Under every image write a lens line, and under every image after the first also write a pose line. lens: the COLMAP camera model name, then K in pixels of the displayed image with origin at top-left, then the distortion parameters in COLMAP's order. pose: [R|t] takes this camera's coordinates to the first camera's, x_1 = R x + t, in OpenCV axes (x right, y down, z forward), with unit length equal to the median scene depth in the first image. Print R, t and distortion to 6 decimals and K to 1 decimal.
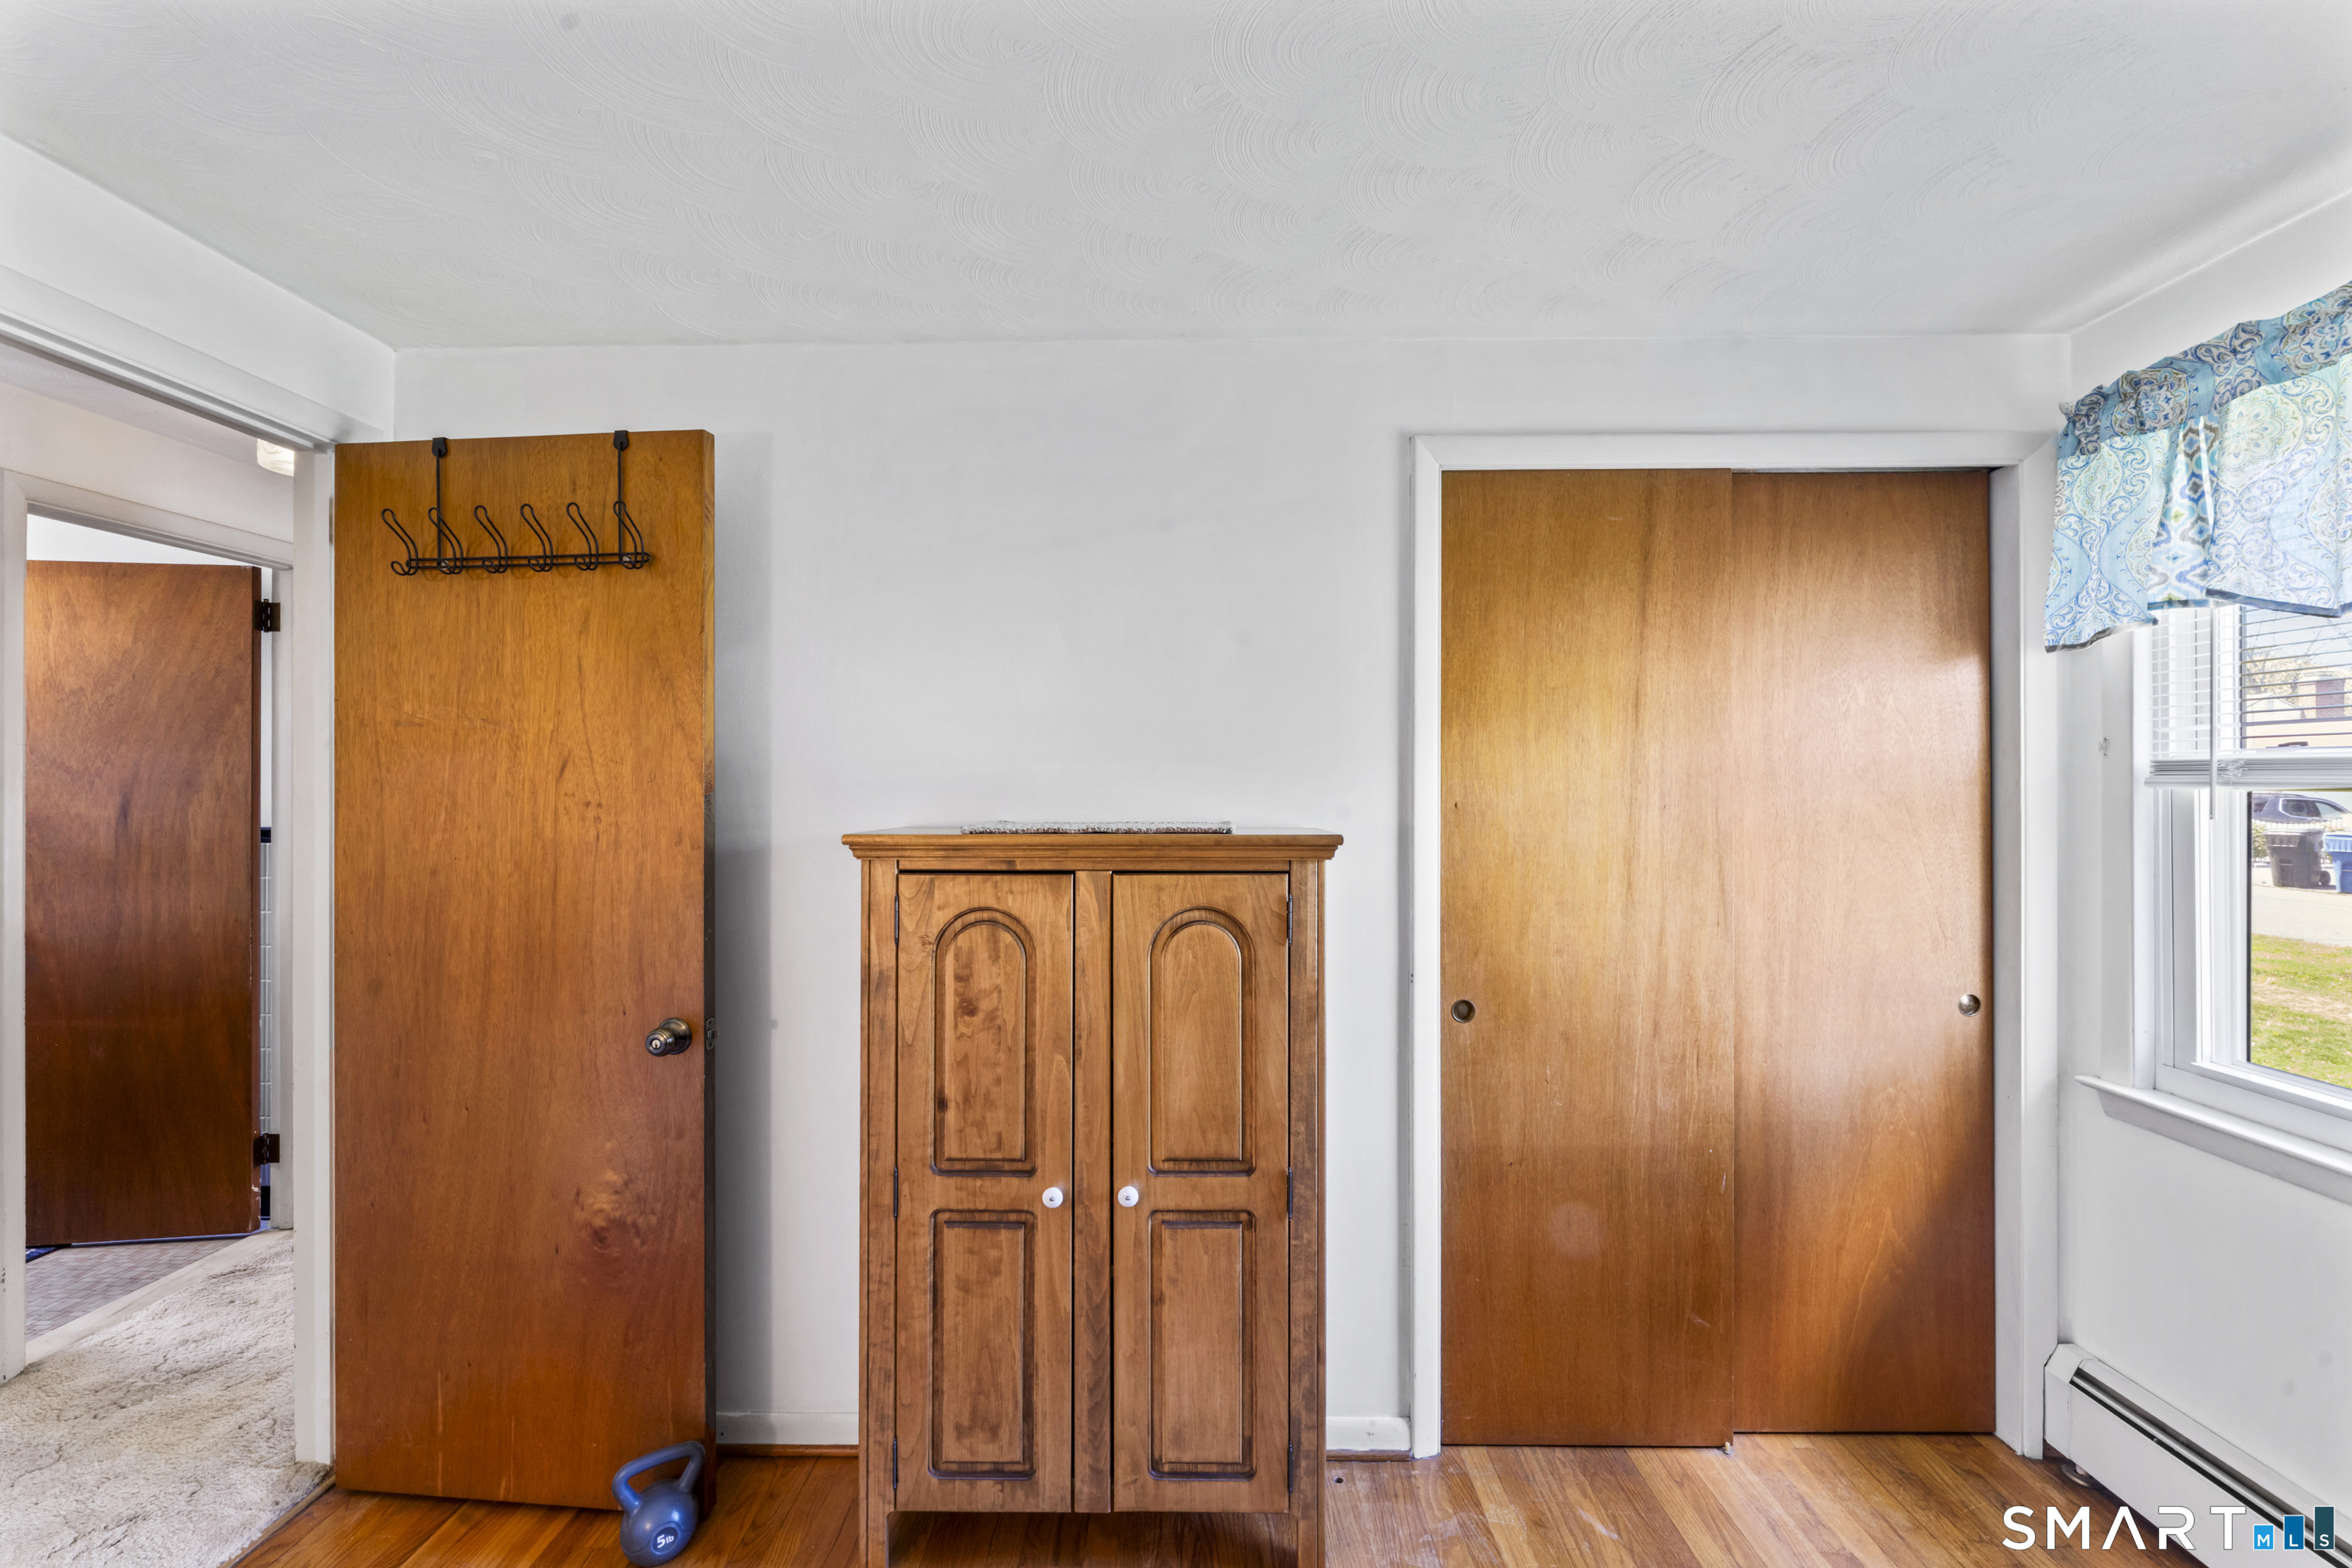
lens RADIAL K [[959.6, 0, 1176.0], [0, 959.6, 784.0], [0, 0, 1]] dist [-0.005007, 0.000199]
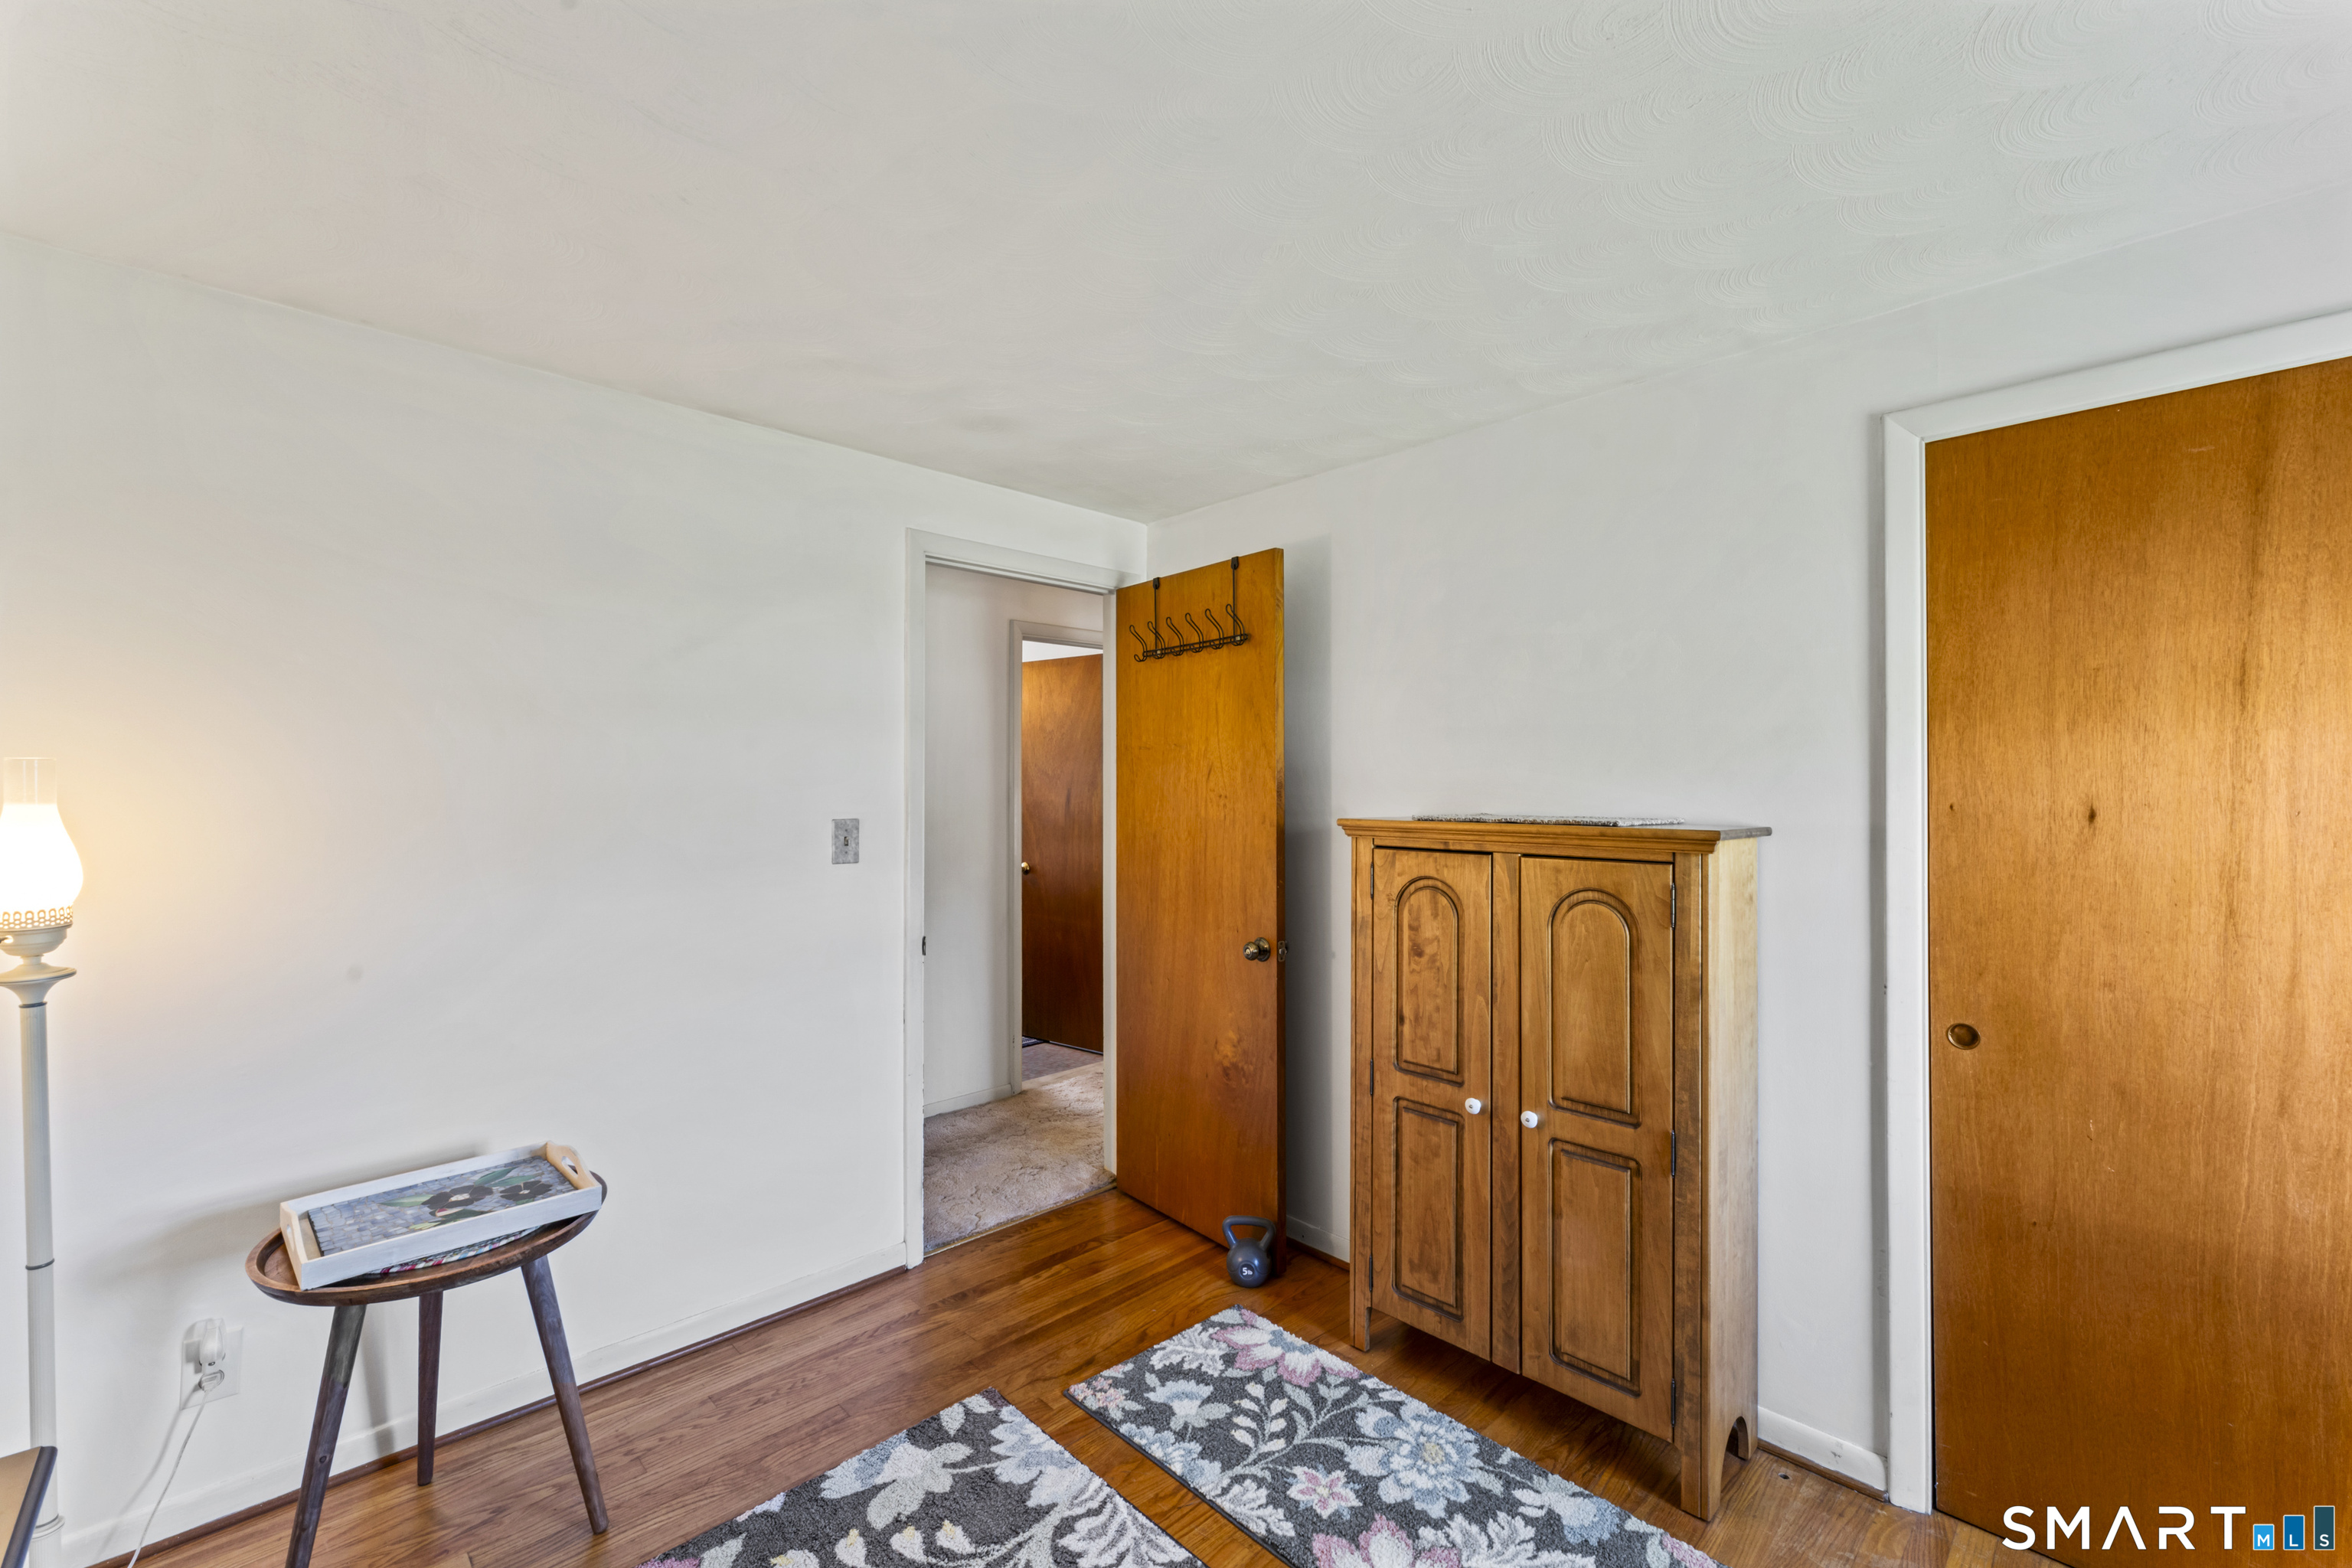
lens RADIAL K [[959.6, 0, 1176.0], [0, 959.6, 784.0], [0, 0, 1]] dist [-0.005007, 0.000199]
pose [[0.708035, 0.000292, -0.706177, 0.488847], [-0.000989, 0.999999, -0.000578, 0.001808], [0.706177, 0.001107, 0.708035, -0.186271]]
